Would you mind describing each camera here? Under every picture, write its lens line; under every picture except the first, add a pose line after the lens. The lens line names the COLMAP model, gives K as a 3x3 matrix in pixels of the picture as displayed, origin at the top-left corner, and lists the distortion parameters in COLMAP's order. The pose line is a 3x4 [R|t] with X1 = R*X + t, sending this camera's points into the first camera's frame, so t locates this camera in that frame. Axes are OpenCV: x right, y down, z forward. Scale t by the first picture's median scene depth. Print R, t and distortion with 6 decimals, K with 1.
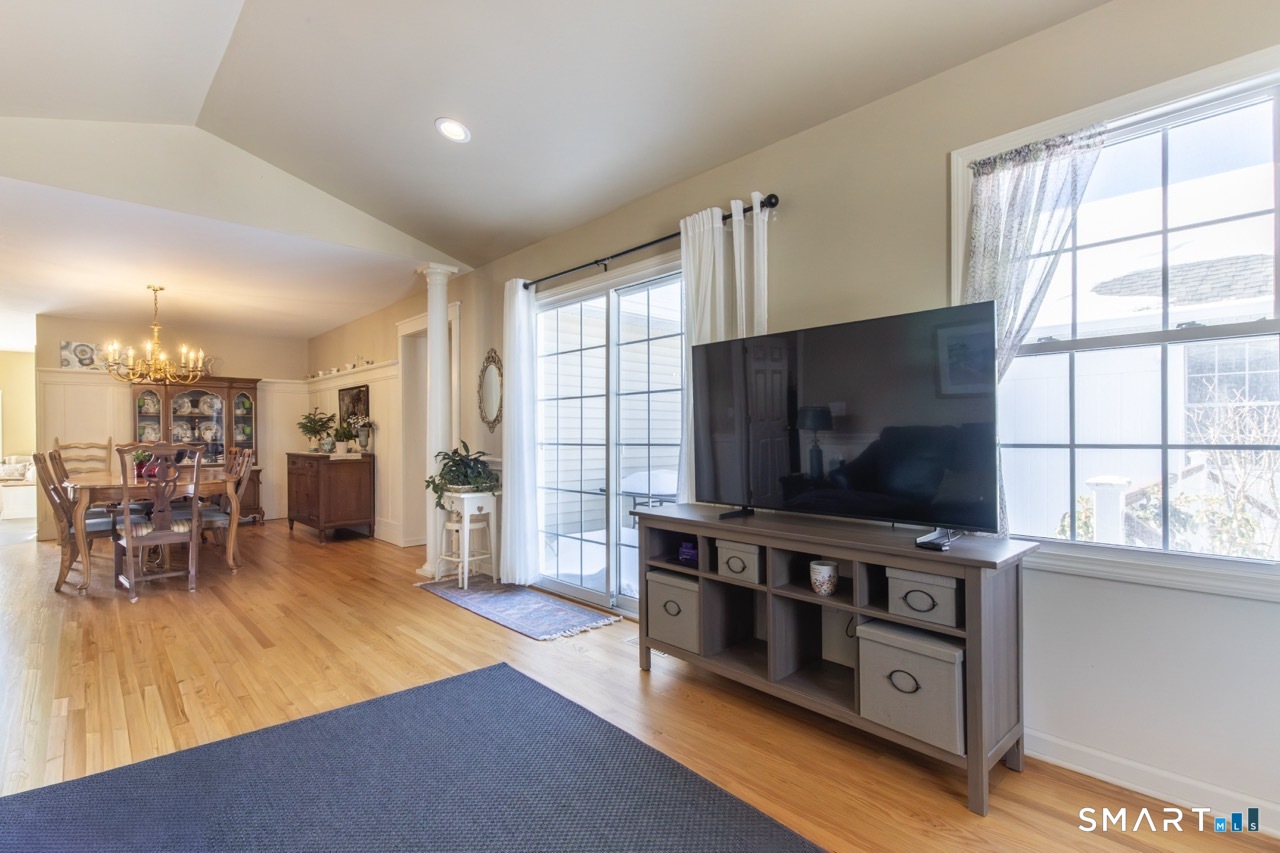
lens RADIAL K [[612.0, 0, 640.0], [0, 612.0, 426.5], [0, 0, 1]] dist [-0.019289, -0.000233]
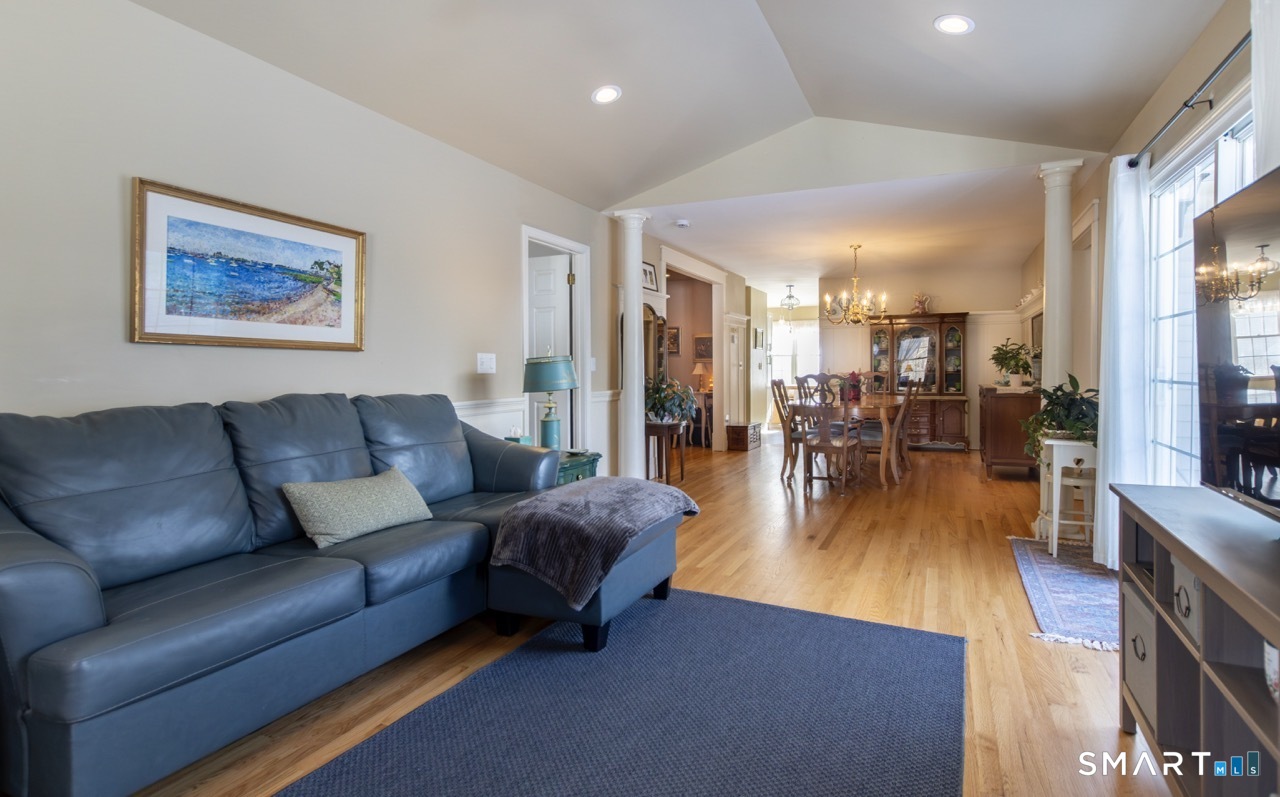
lens RADIAL K [[618.4, 0, 640.3], [0, 618.4, 359.6], [0, 0, 1]] dist [-0.000730, -0.000341]
pose [[0.363759, -0.008633, -0.931453, 0.348276], [0.012598, 0.999911, -0.004348, -0.000536], [0.931408, -0.010152, 0.363836, 0.228777]]
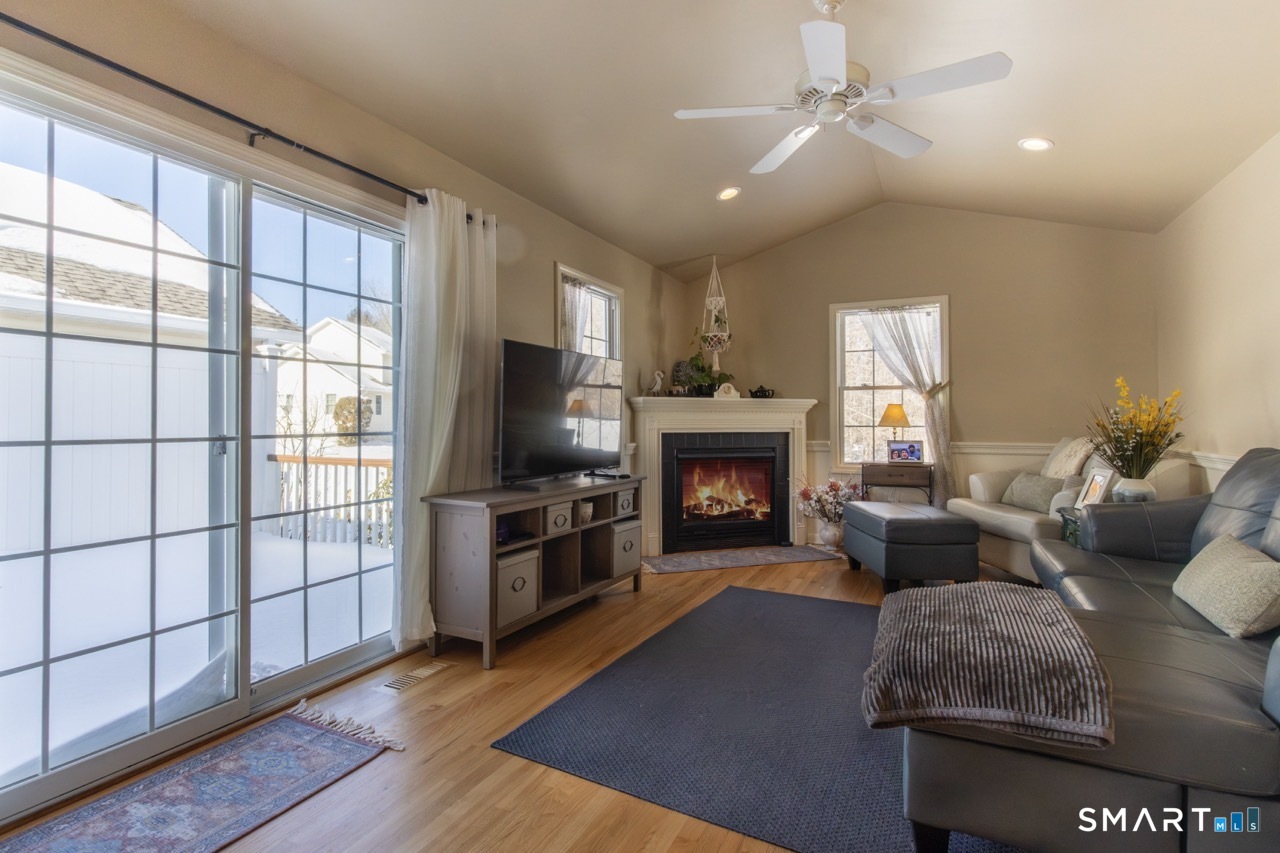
lens RADIAL K [[613.9, 0, 640.0], [0, 613.9, 426.5], [0, 0, 1]] dist [-0.001105, -0.000582]
pose [[-0.363027, 0.005294, 0.931763, -0.787930], [-0.000480, 0.999983, -0.005869, 0.021667], [-0.931778, -0.002578, -0.363019, 0.915138]]
